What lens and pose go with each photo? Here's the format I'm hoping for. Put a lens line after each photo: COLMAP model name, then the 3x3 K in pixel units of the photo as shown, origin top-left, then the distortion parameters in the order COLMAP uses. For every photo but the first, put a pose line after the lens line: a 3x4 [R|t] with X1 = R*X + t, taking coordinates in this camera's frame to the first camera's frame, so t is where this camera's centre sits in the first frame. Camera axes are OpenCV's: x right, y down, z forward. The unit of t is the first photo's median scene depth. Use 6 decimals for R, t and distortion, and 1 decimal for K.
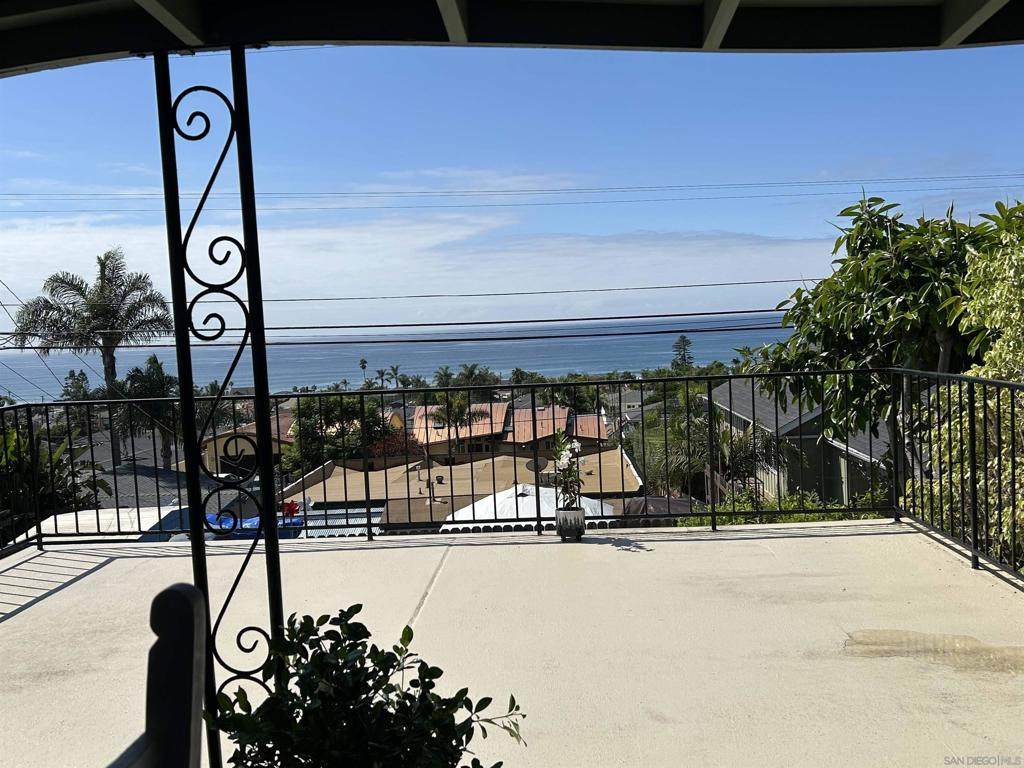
lens RADIAL K [[948.6, 0, 512.0], [0, 948.6, 384.0], [0, 0, 1]] dist [0.106726, -0.005062]
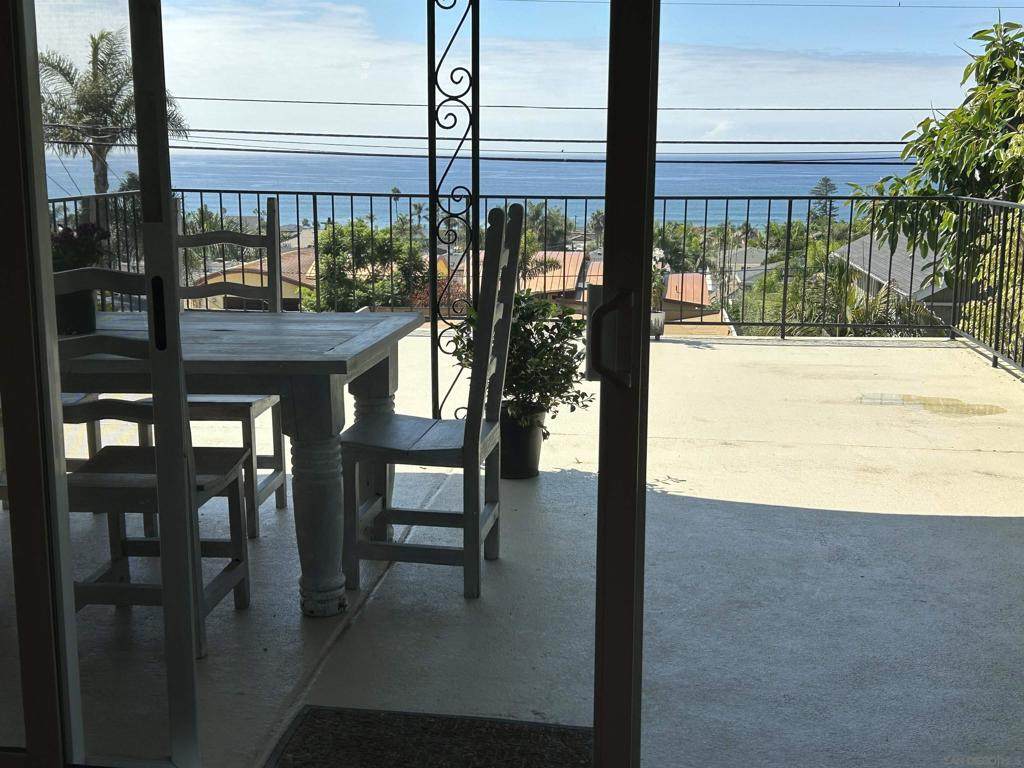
lens RADIAL K [[1251.7, 0, 512.0], [0, 1251.7, 384.0], [0, 0, 1]] dist [0.188108, -0.475965]
pose [[0.996514, 0.063383, -0.054241, -0.005891], [-0.056350, 0.990855, 0.122601, 0.016247], [0.061516, -0.119118, 0.990973, -0.169171]]
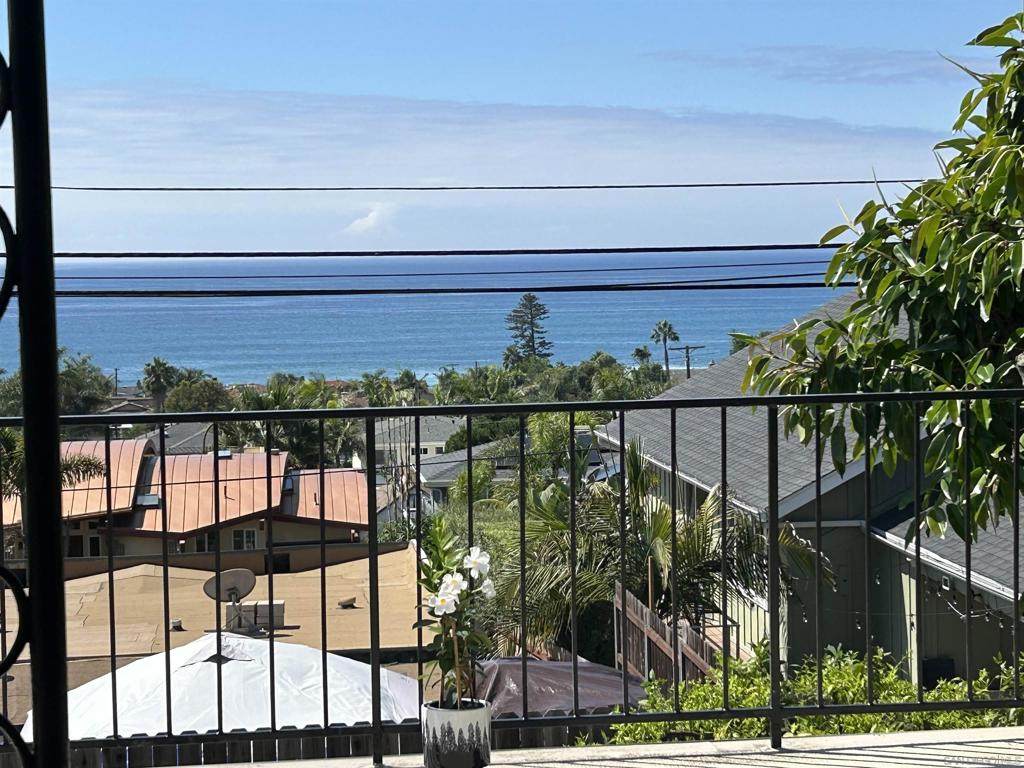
lens RADIAL K [[2147.4, 0, 512.0], [0, 2147.4, 384.0], [0, 0, 1]] dist [0.128150, 0.376553]
pose [[0.985424, 0.017294, 0.169234, -0.027305], [-0.016111, 0.999835, -0.008362, -0.001353], [-0.169350, 0.005514, 0.985540, 0.016575]]
